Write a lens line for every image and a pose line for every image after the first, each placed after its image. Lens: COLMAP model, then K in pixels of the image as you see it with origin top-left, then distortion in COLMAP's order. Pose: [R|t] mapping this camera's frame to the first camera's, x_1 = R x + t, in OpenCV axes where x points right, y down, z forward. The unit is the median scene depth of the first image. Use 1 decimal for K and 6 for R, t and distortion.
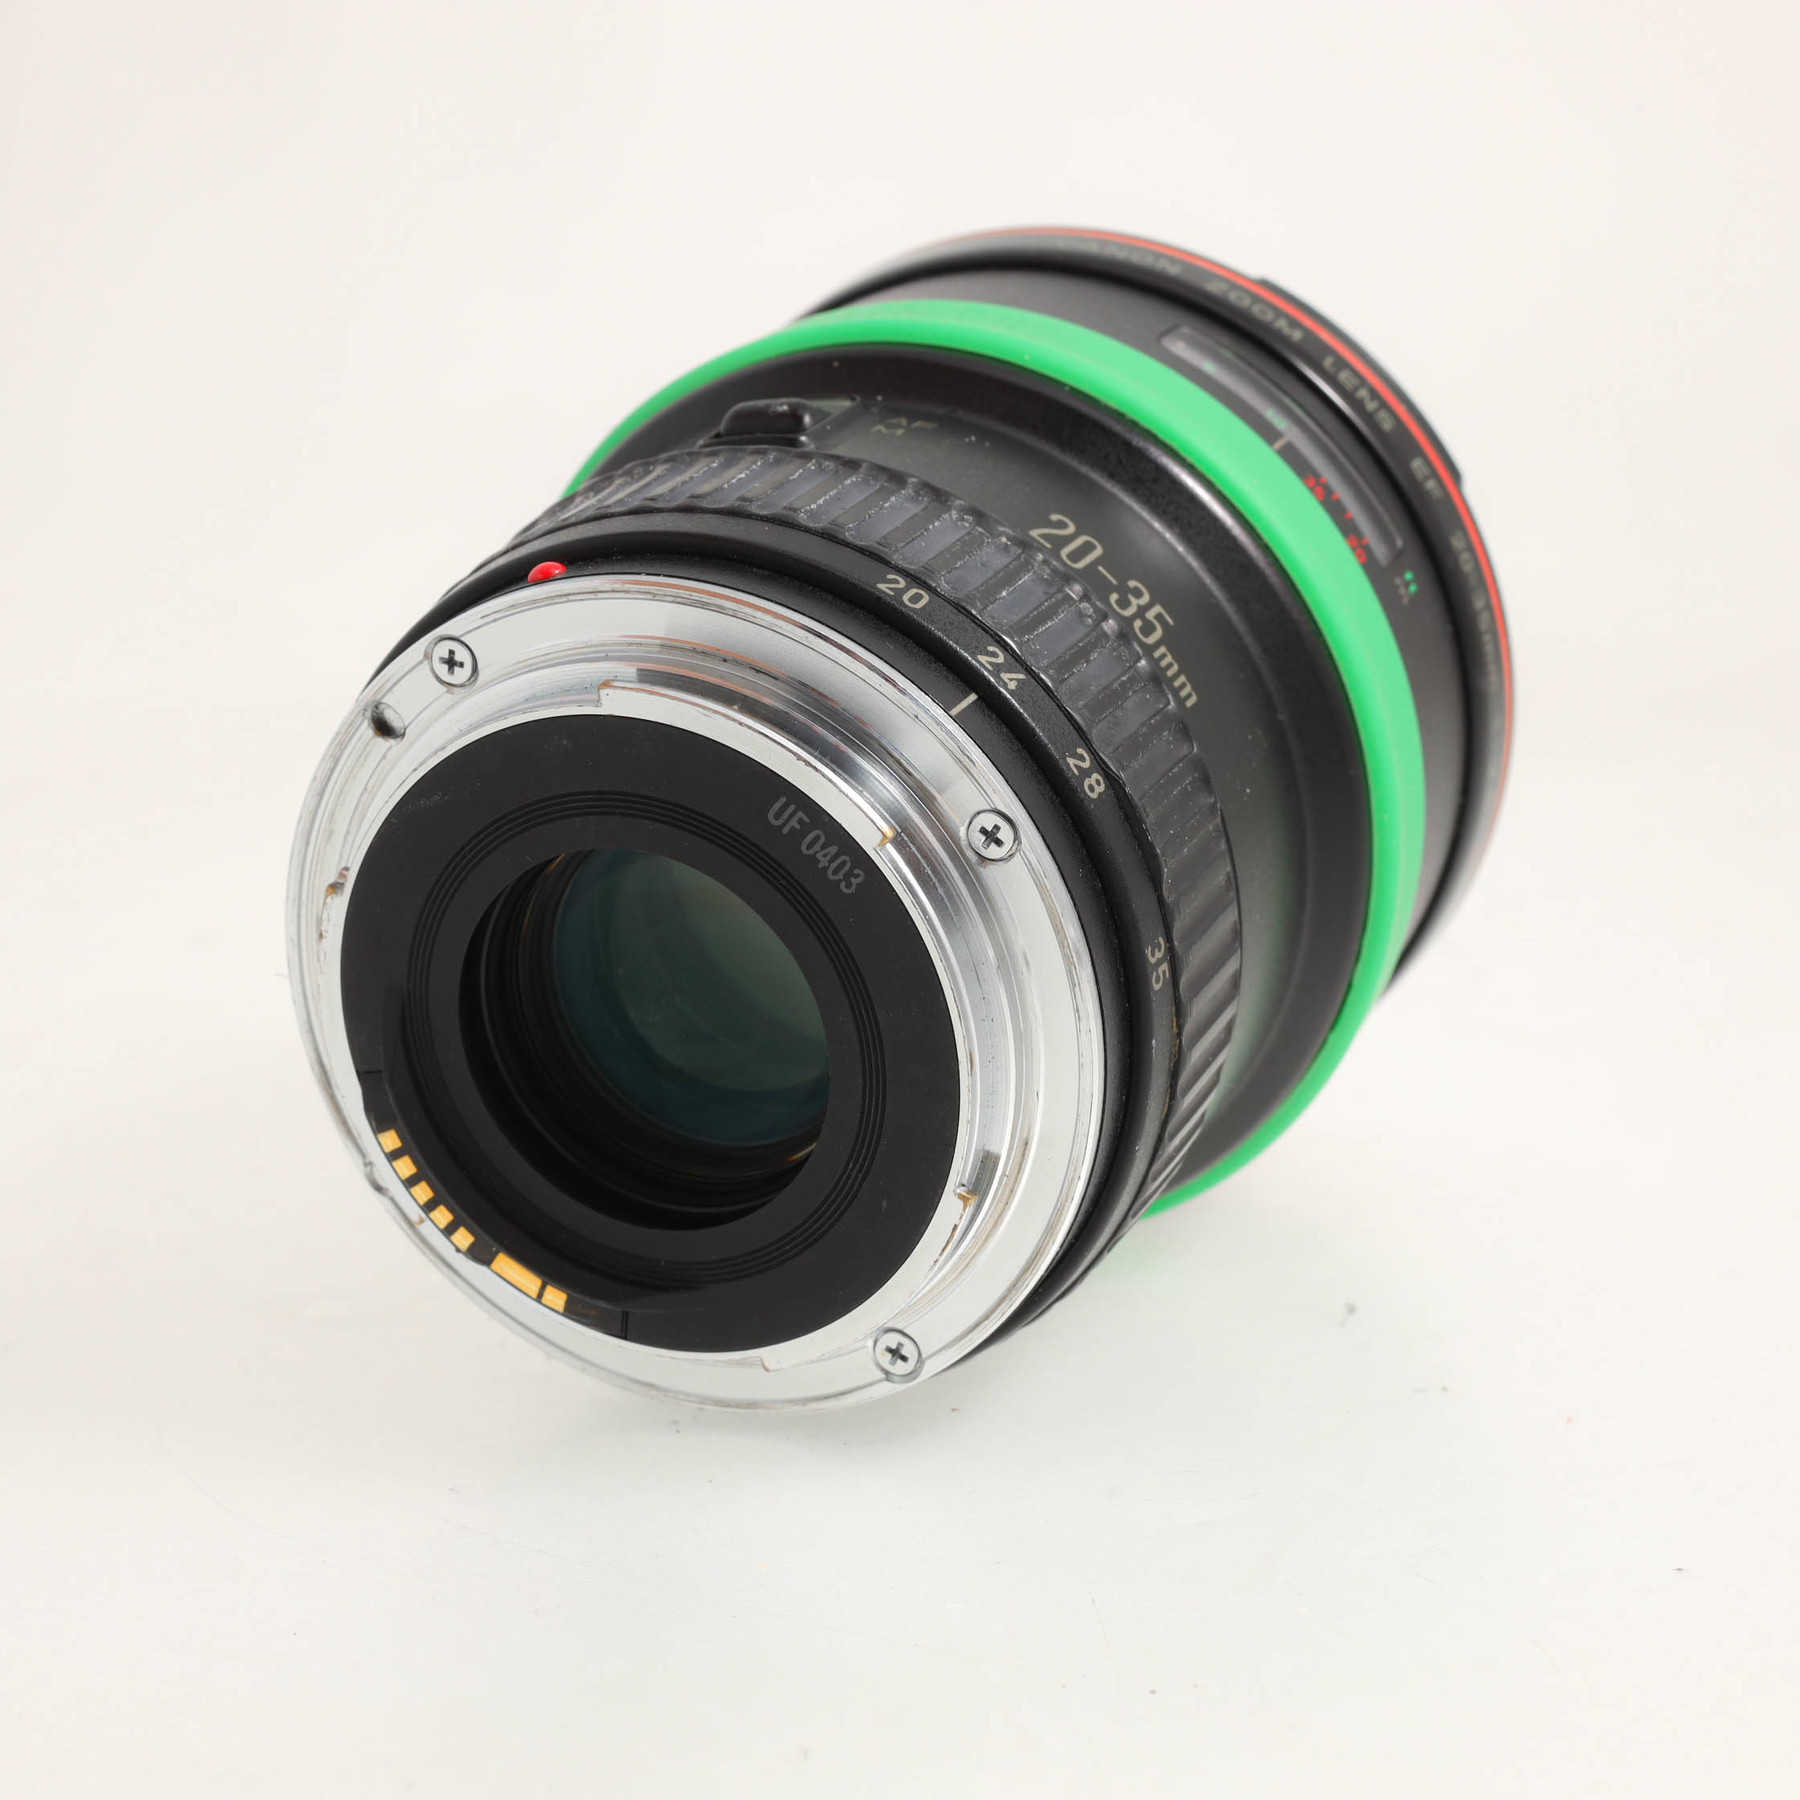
lens RADIAL K [[4637.3, 0, 900.0], [0, 4637.3, 900.0], [0, 0, 1]] dist [0.036846, 0.156272]
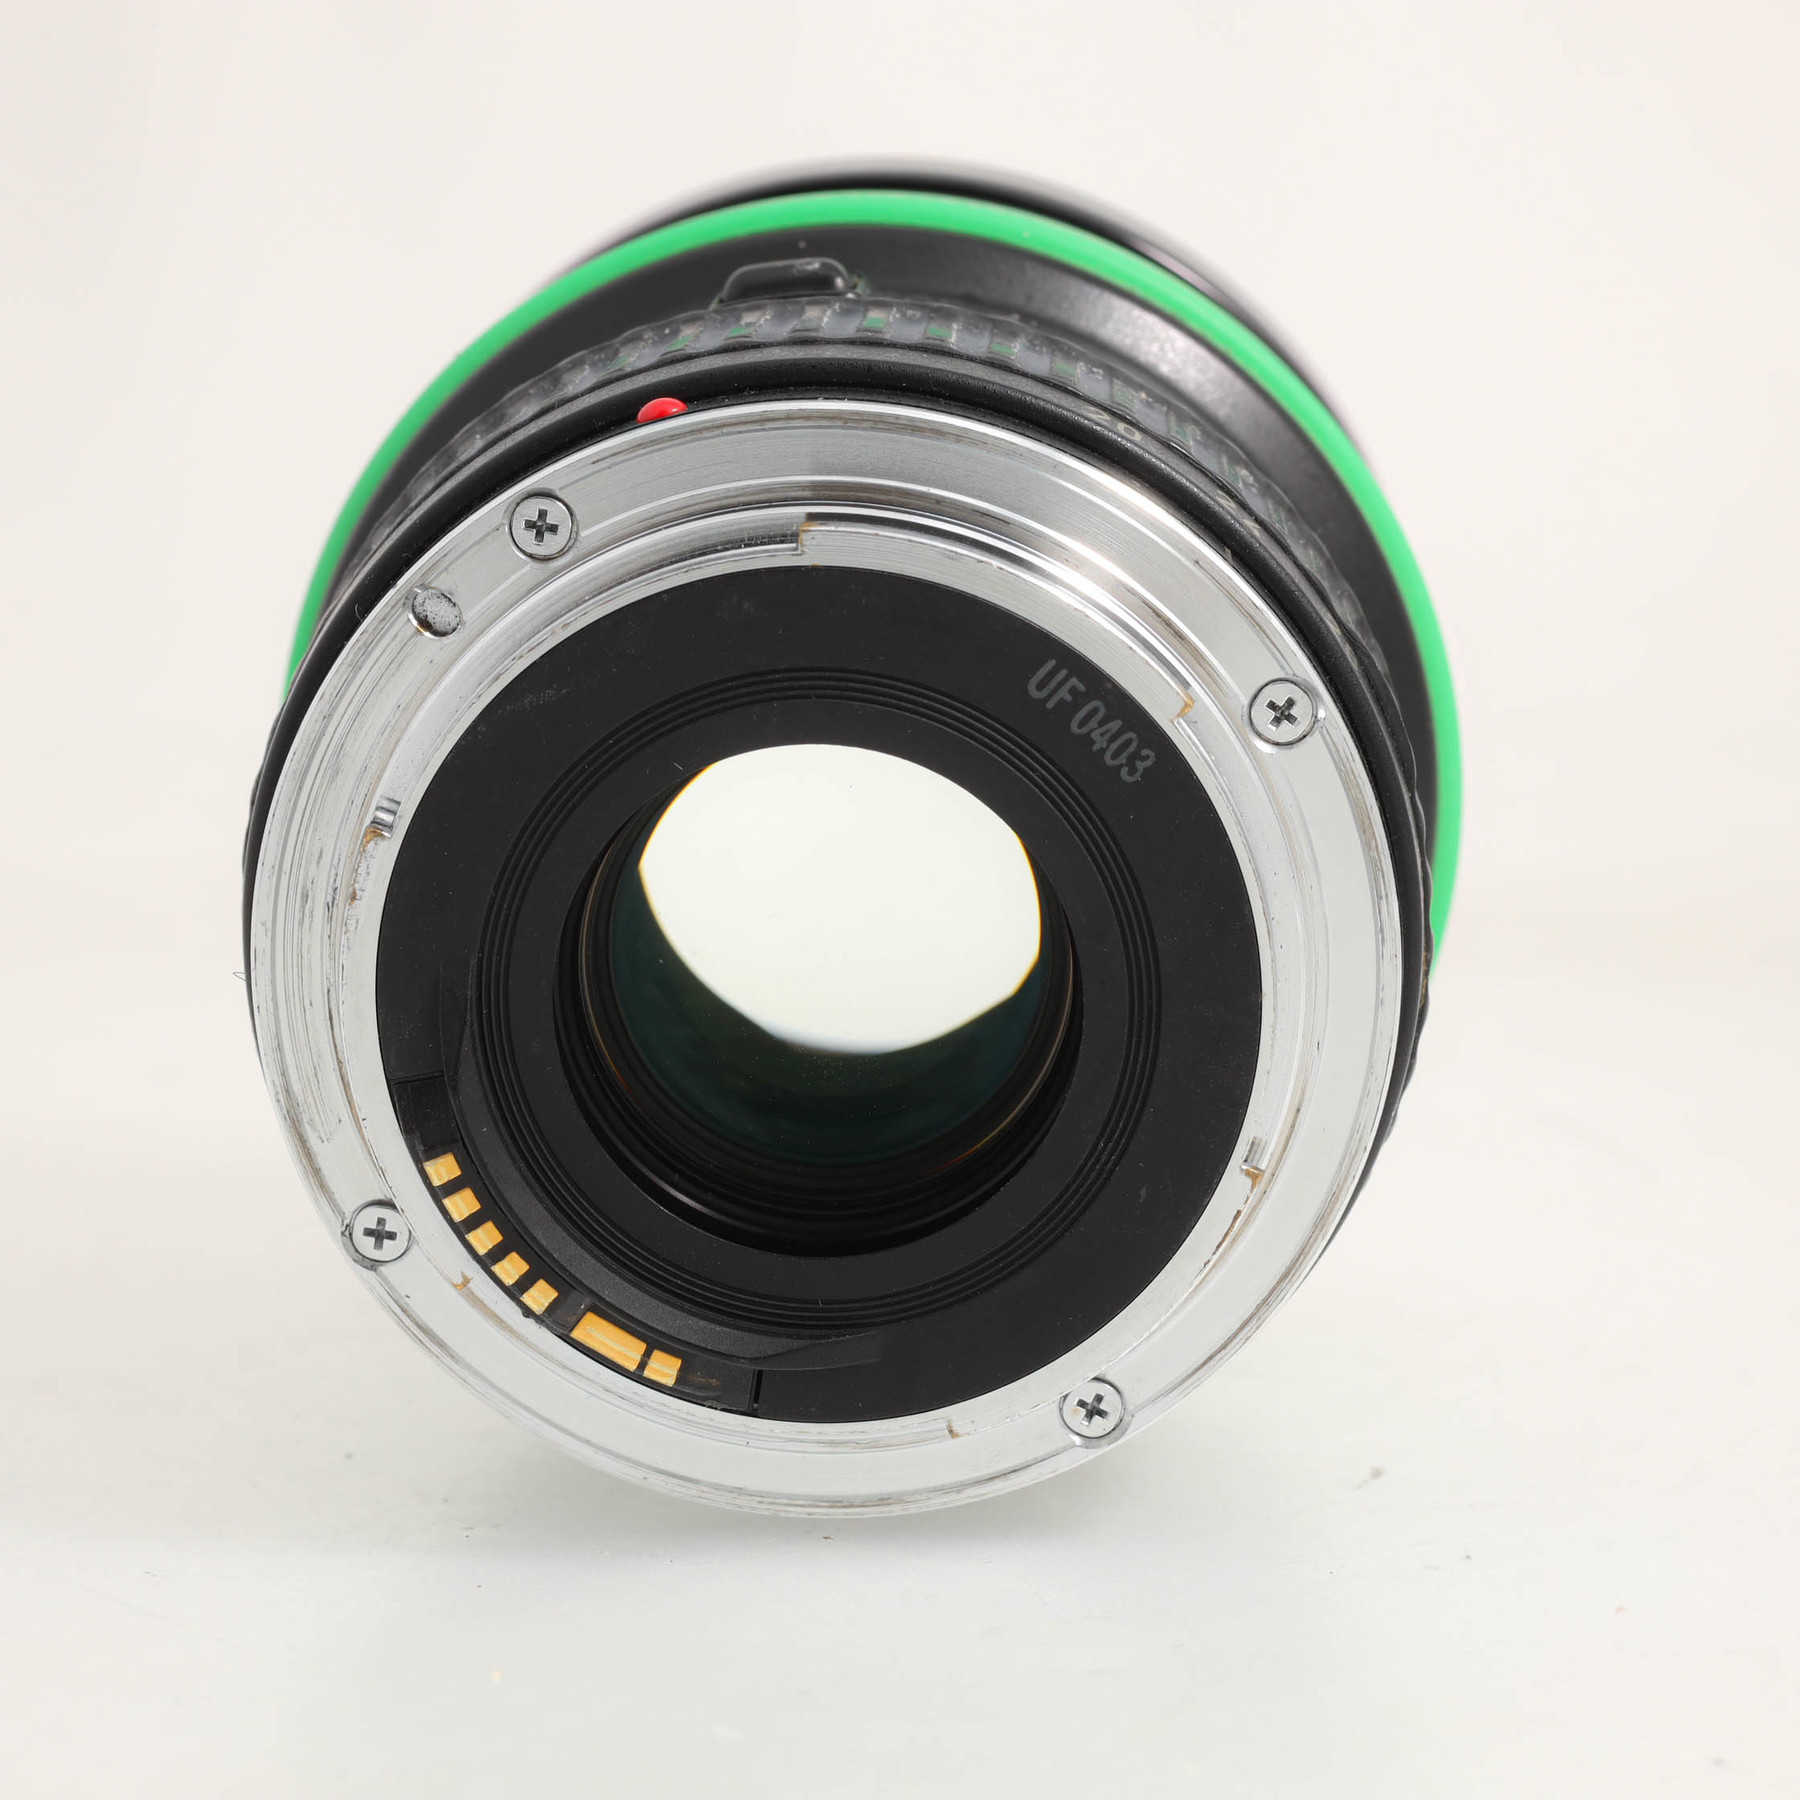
lens RADIAL K [[4637.3, 0, 900.0], [0, 4637.3, 900.0], [0, 0, 1]] dist [0.036846, 0.156272]
pose [[0.925149, -0.014259, 0.379337, -0.335214], [0.066782, 0.989822, -0.125665, 0.111056], [-0.373685, 0.141592, 0.916685, 0.281856]]
